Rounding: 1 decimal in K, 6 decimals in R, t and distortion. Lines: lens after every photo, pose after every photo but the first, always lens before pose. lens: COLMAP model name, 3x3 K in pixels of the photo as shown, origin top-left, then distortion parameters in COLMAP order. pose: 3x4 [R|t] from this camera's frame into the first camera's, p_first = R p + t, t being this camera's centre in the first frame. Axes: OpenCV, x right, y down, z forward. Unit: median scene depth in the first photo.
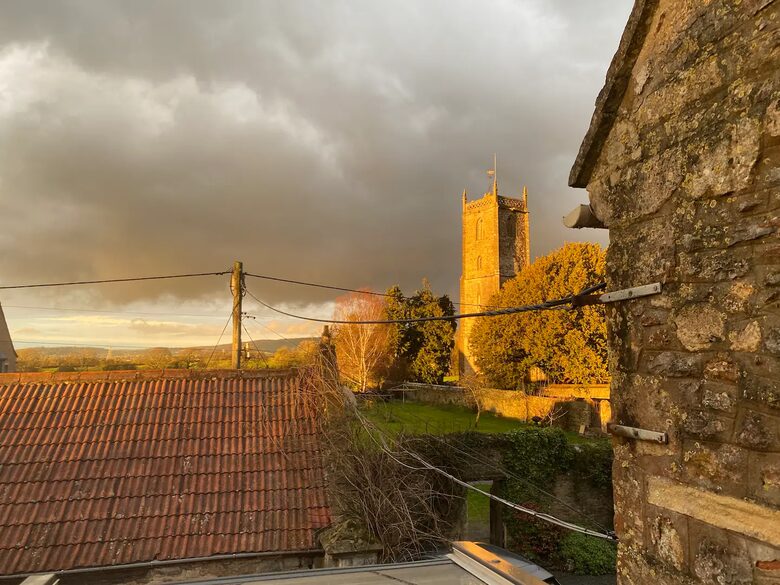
lens RADIAL K [[648.6, 0, 390.0], [0, 648.6, 311.7], [0, 0, 1]] dist [0.001260, -0.002788]
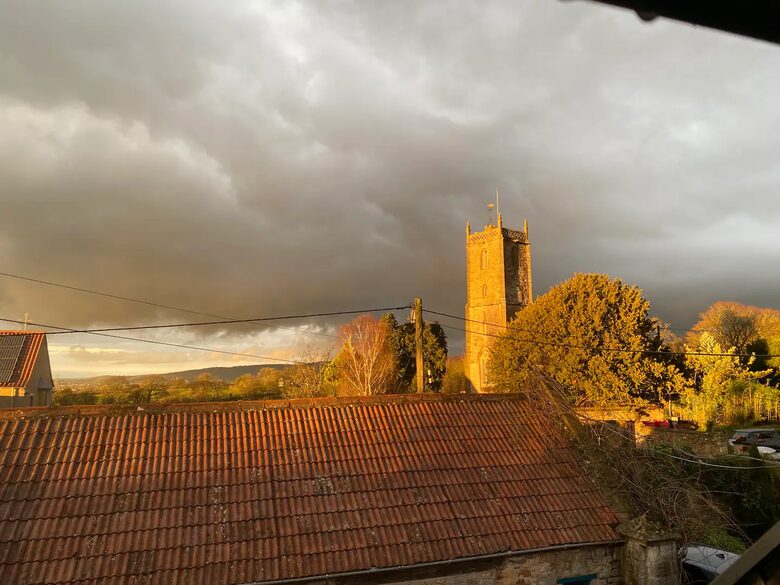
lens RADIAL K [[660.0, 0, 390.0], [0, 660.0, 292.5], [0, 0, 1]] dist [0.019418, 0.003217]
pose [[0.995564, 0.003097, 0.094037, -0.115137], [0.003192, 0.997771, -0.066651, -0.003477], [-0.094034, 0.066656, 0.993335, -0.041591]]
